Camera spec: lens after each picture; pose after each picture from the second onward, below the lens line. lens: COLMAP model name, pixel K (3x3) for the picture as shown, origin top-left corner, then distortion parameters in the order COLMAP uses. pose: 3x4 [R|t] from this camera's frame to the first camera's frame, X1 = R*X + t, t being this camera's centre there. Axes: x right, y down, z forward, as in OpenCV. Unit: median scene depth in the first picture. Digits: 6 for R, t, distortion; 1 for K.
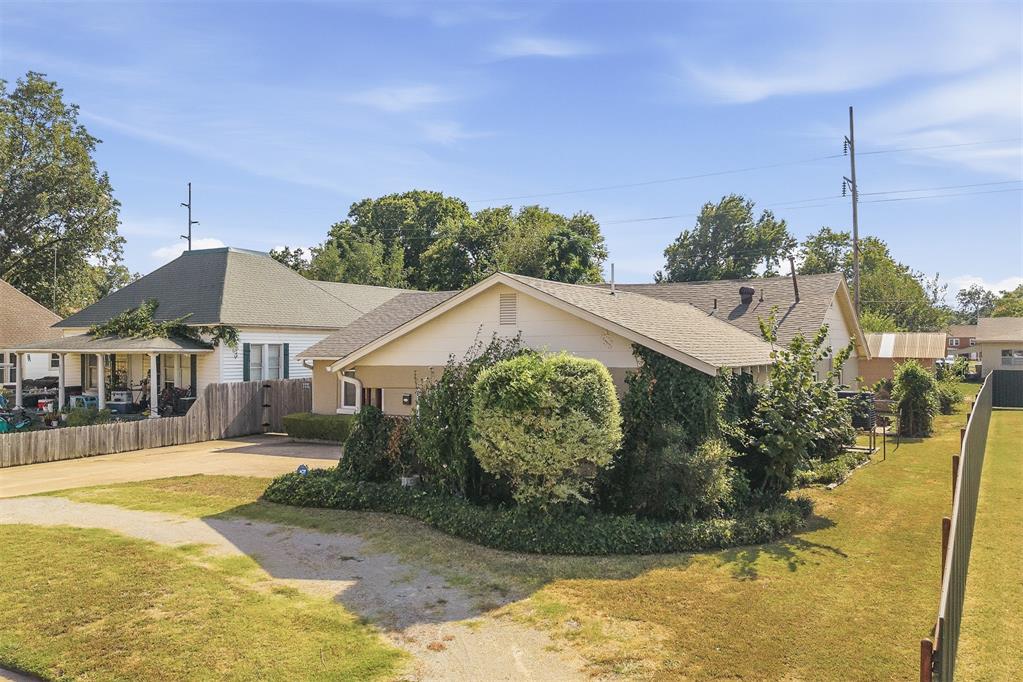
lens RADIAL K [[784.4, 0, 506.8], [0, 784.4, 346.3], [0, 0, 1]] dist [0.032851, -0.005365]
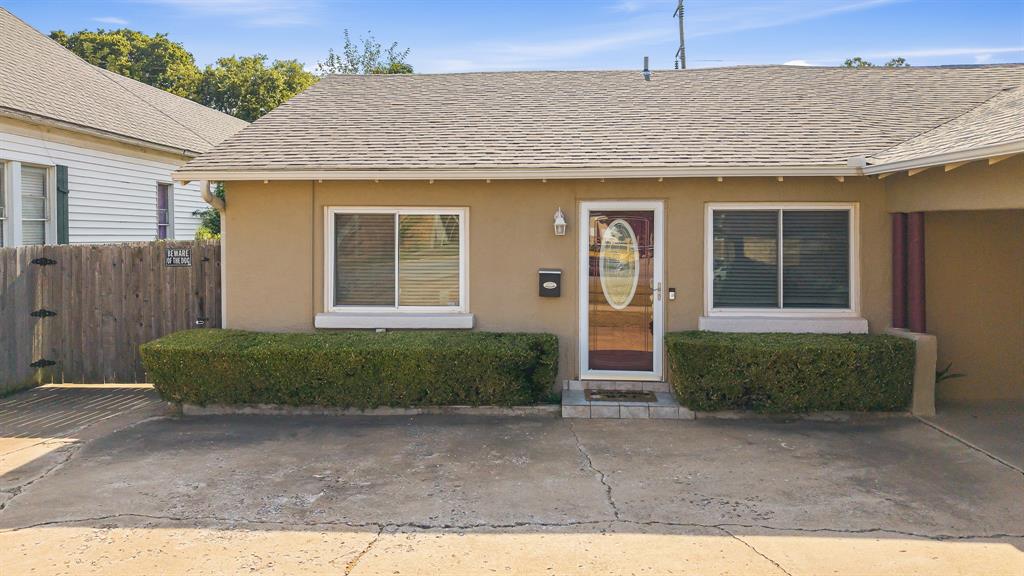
lens RADIAL K [[701.6, 0, 511.5], [0, 701.6, 238.1], [0, 0, 1]] dist [0.021147, -0.002461]
pose [[0.904183, -0.003915, 0.427126, -0.237891], [0.000003, 0.999958, 0.009159, 0.034940], [-0.427144, -0.008280, 0.904146, 0.575217]]
